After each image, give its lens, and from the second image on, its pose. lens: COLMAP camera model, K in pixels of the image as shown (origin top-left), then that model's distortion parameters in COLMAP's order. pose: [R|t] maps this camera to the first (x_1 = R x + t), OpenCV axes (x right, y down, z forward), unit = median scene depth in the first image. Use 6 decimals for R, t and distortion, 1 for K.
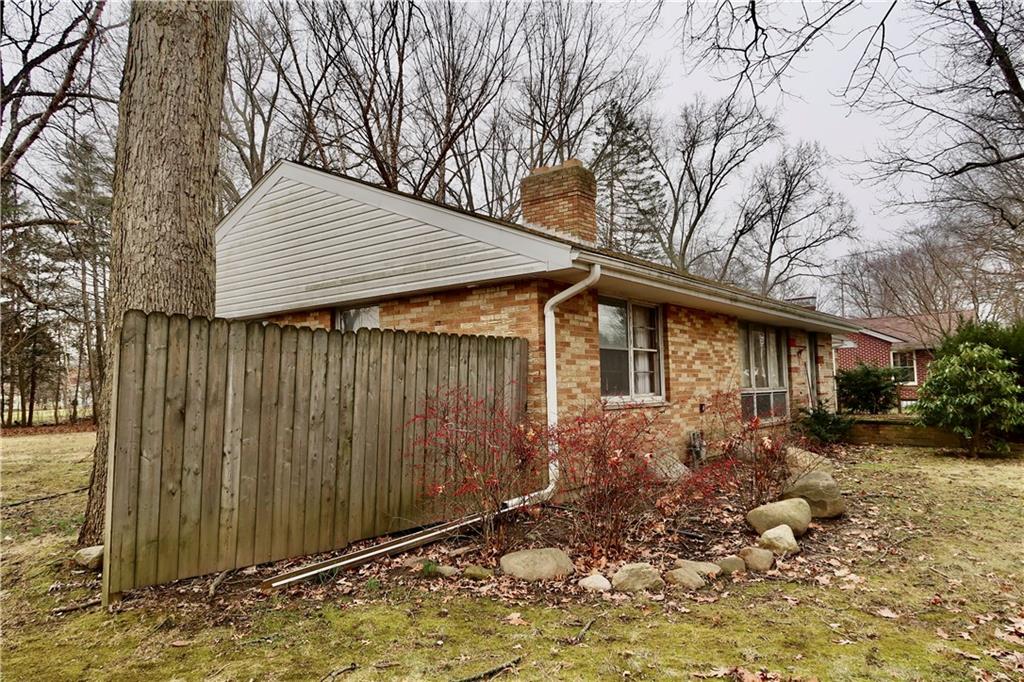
lens RADIAL K [[687.6, 0, 512.6], [0, 687.6, 341.0], [0, 0, 1]] dist [-0.005987, -0.000299]
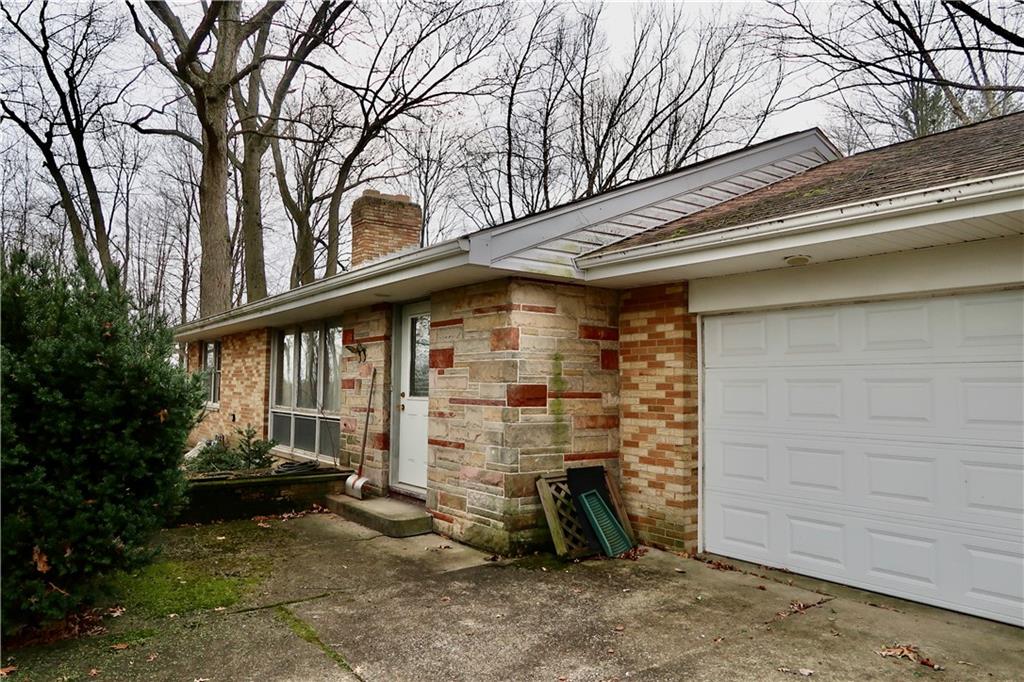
lens RADIAL K [[687.6, 0, 512.4], [0, 687.6, 344.3], [0, 0, 1]] dist [-0.005987, -0.000299]
pose [[-0.254044, -0.055092, -0.965622, 1.219557], [0.047931, 0.996433, -0.069460, 0.073010], [0.966004, -0.063929, -0.250497, 1.665819]]
